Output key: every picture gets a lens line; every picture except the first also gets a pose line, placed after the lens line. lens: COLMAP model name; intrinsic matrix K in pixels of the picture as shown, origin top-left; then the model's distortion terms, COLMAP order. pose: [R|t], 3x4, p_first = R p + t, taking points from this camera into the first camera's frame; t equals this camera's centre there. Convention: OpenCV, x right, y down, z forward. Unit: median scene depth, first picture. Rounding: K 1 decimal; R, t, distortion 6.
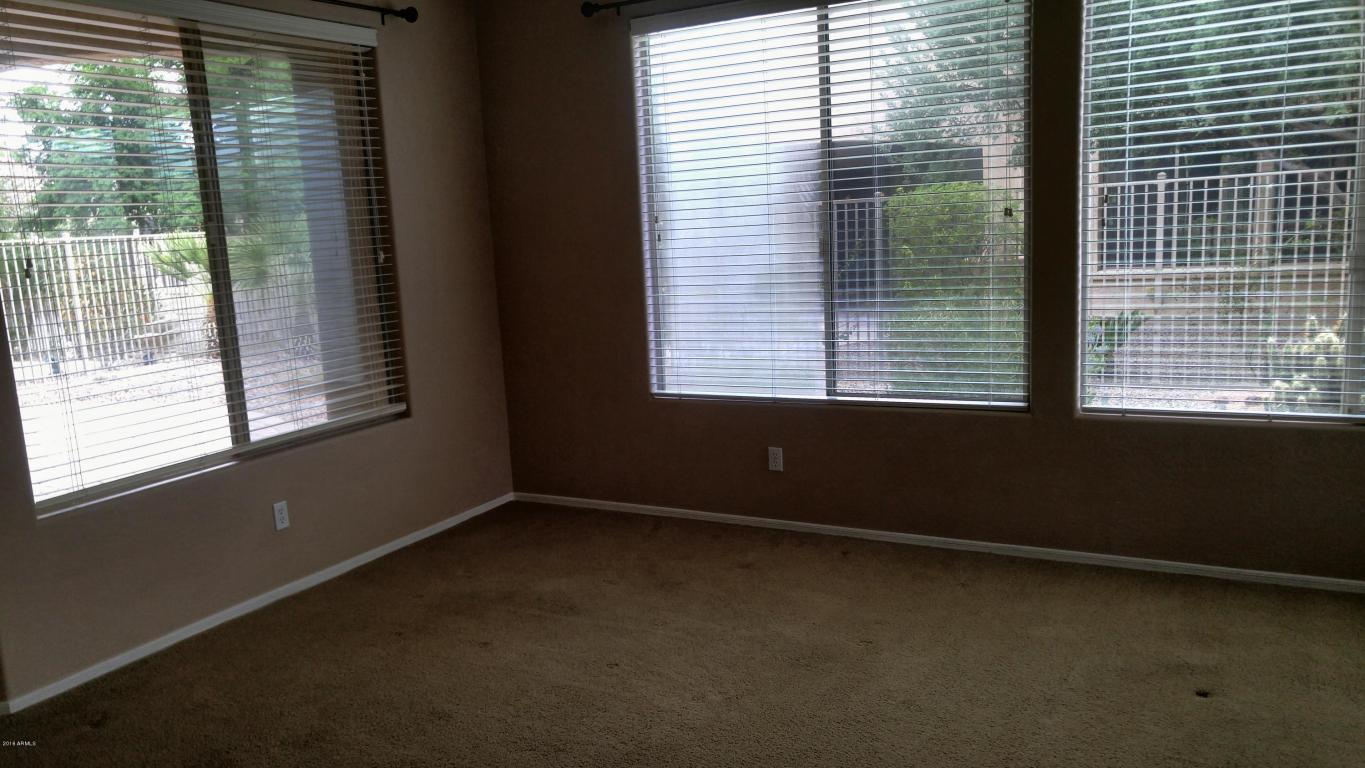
lens RADIAL K [[1054.0, 0, 659.0], [0, 1054.0, 390.4], [0, 0, 1]] dist [0.018485, -0.003195]
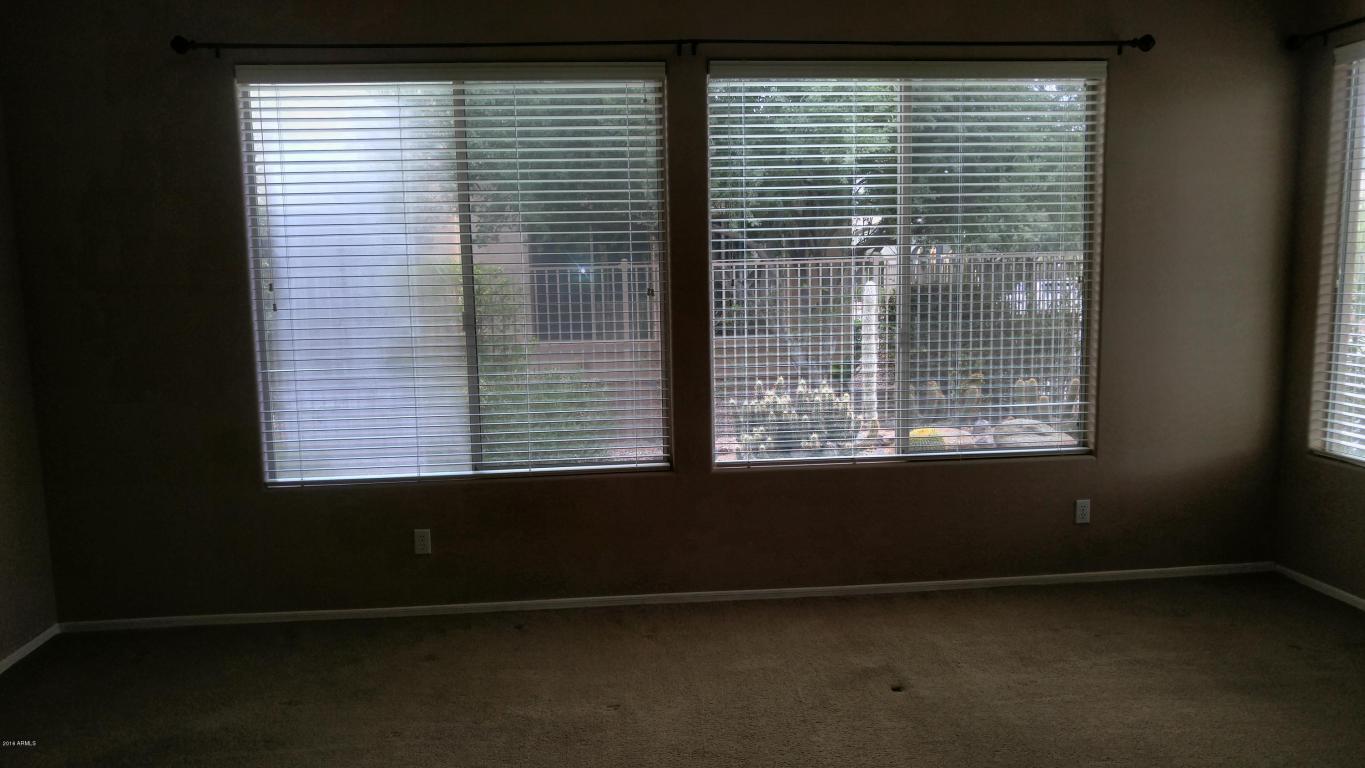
lens RADIAL K [[1054.0, 0, 659.0], [0, 1054.0, 390.4], [0, 0, 1]] dist [0.018485, -0.003195]
pose [[0.820099, -0.028605, 0.571506, -0.257331], [0.068743, 0.996442, -0.048771, -0.009224], [-0.568078, 0.079284, 0.819147, 0.090083]]
